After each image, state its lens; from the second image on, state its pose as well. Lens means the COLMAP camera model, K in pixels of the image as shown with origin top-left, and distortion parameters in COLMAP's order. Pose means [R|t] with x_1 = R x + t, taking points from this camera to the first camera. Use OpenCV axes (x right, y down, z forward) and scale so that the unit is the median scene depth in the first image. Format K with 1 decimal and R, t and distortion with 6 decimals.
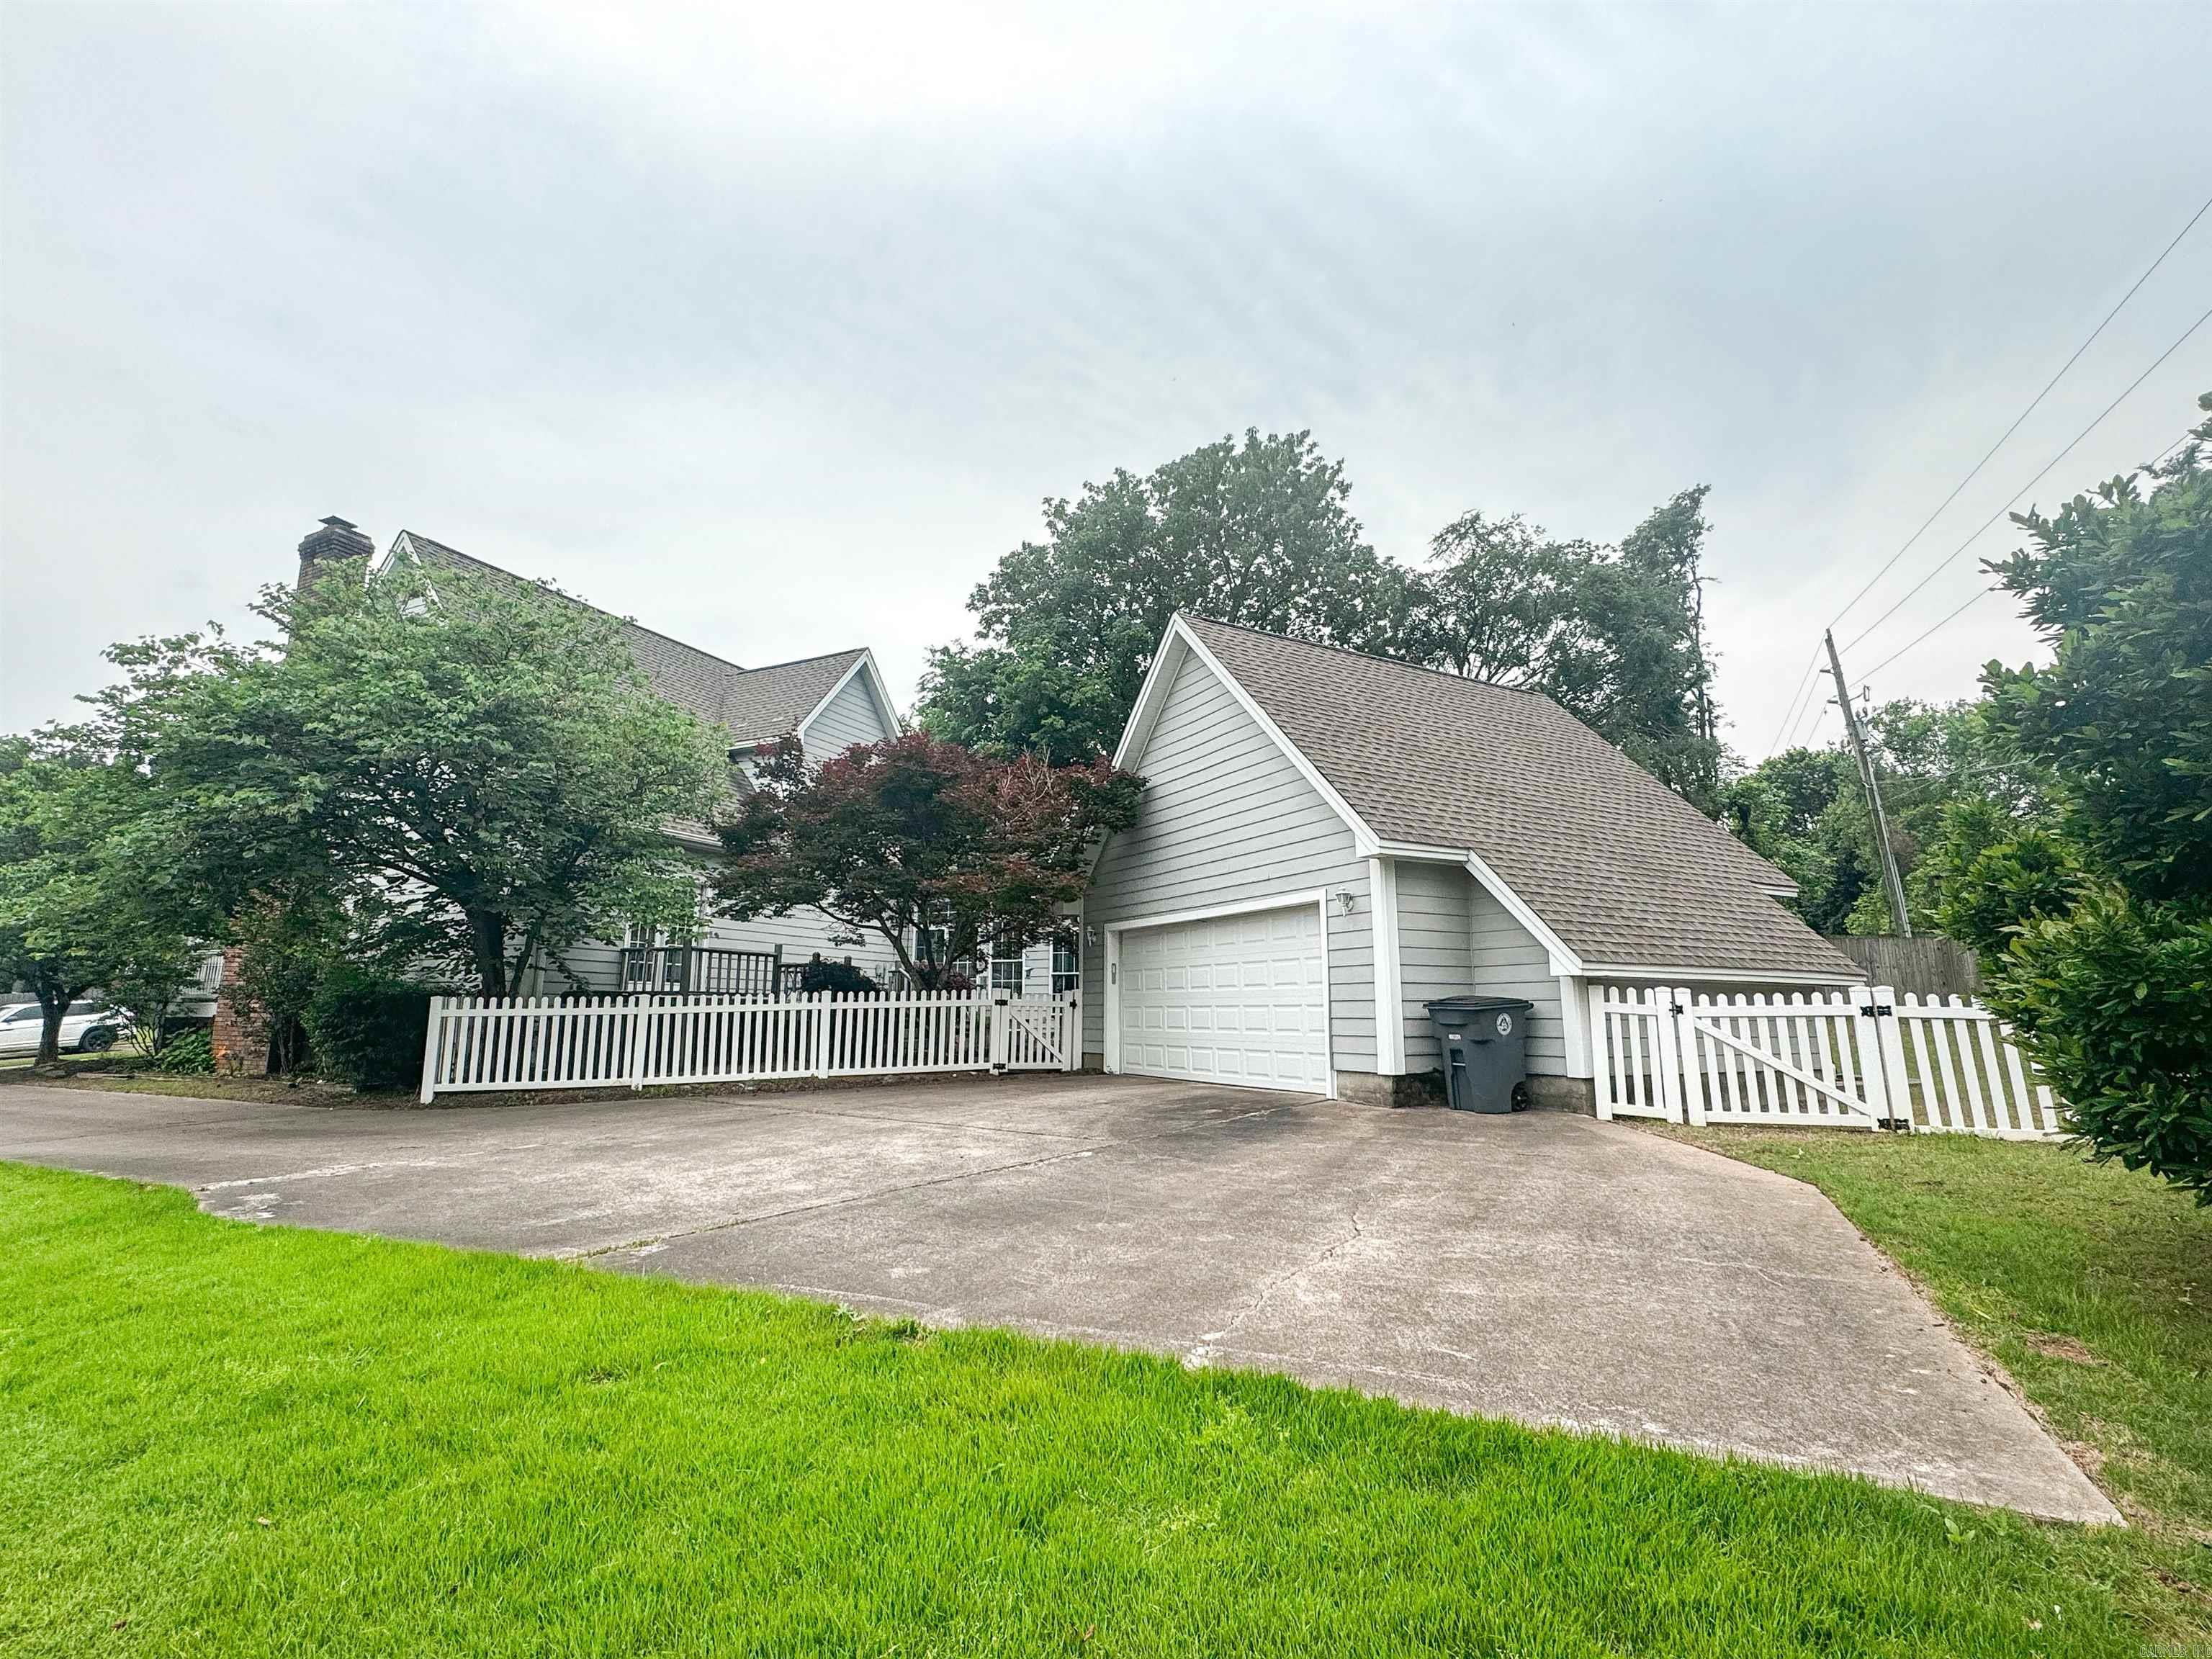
lens RADIAL K [[1057.2, 0, 1095.0], [0, 1057.2, 824.3], [0, 0, 1]] dist [-0.003069, 0.001188]
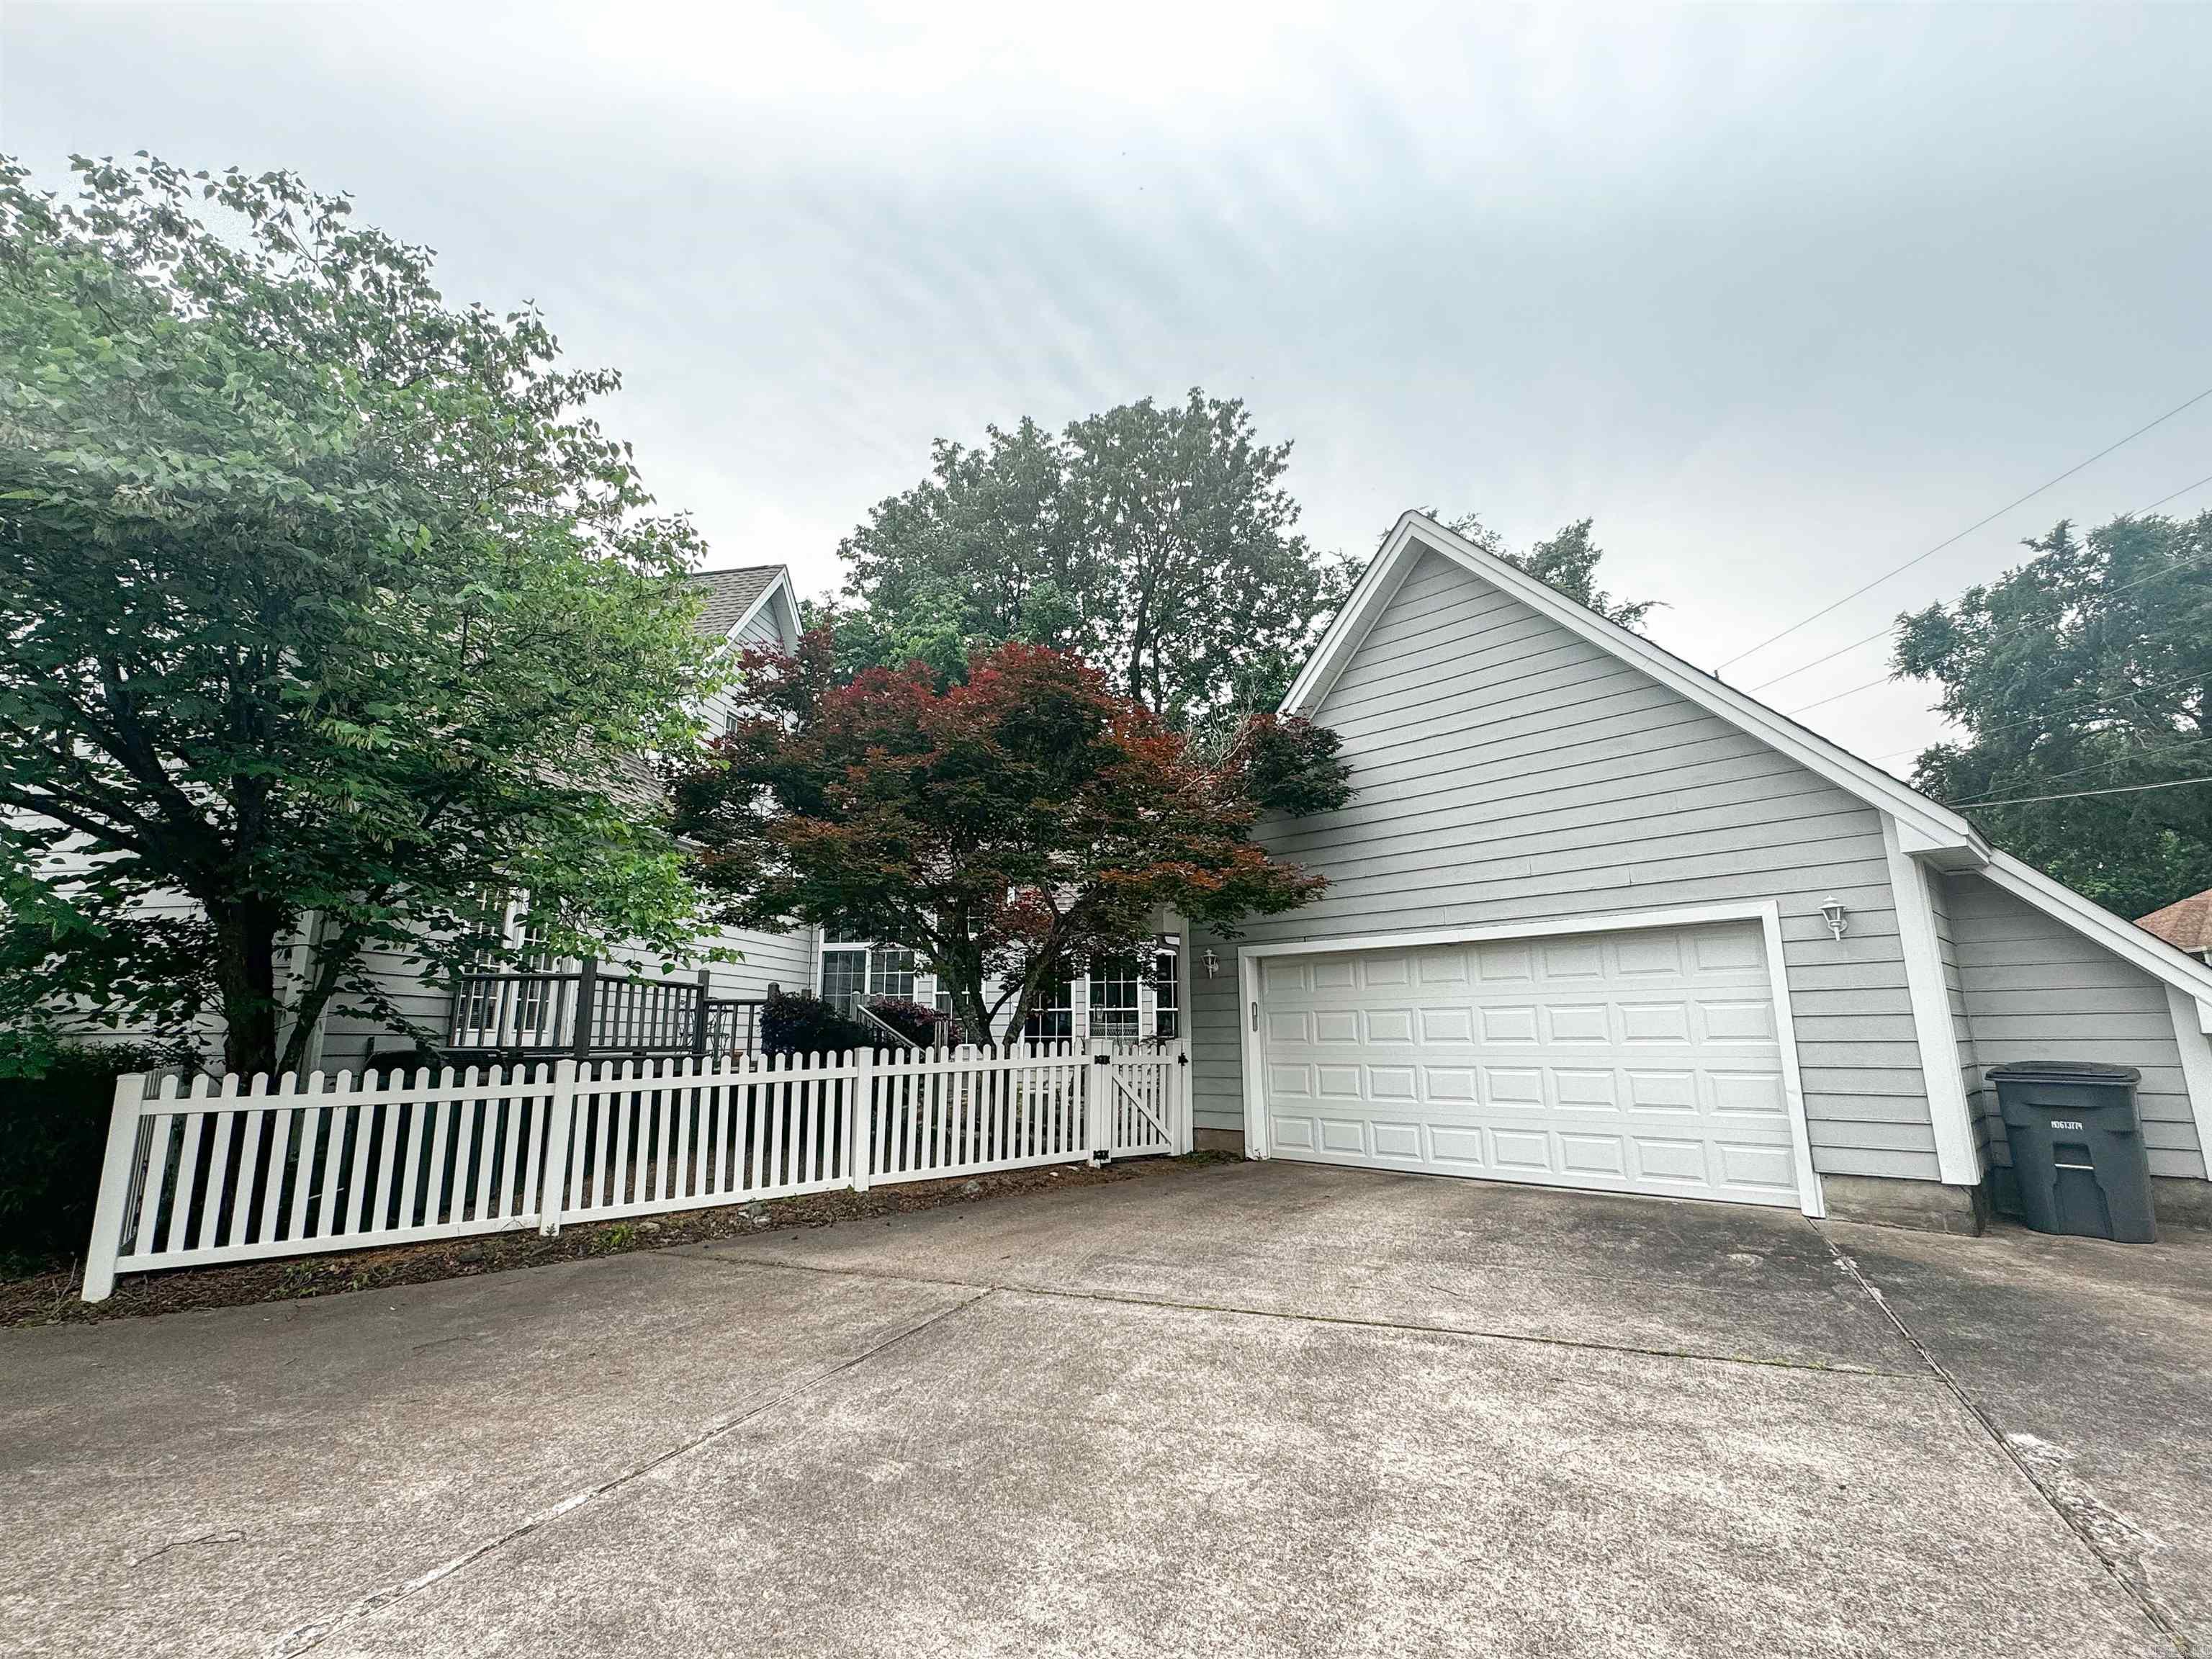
lens RADIAL K [[1057.2, 0, 1117.2], [0, 1057.2, 823.2], [0, 0, 1]] dist [-0.003069, 0.001188]
pose [[0.959946, 0.047412, 0.276144, -0.278689], [-0.040971, 0.998738, -0.029050, 0.036231], [-0.277173, 0.016572, 0.960677, 0.344007]]
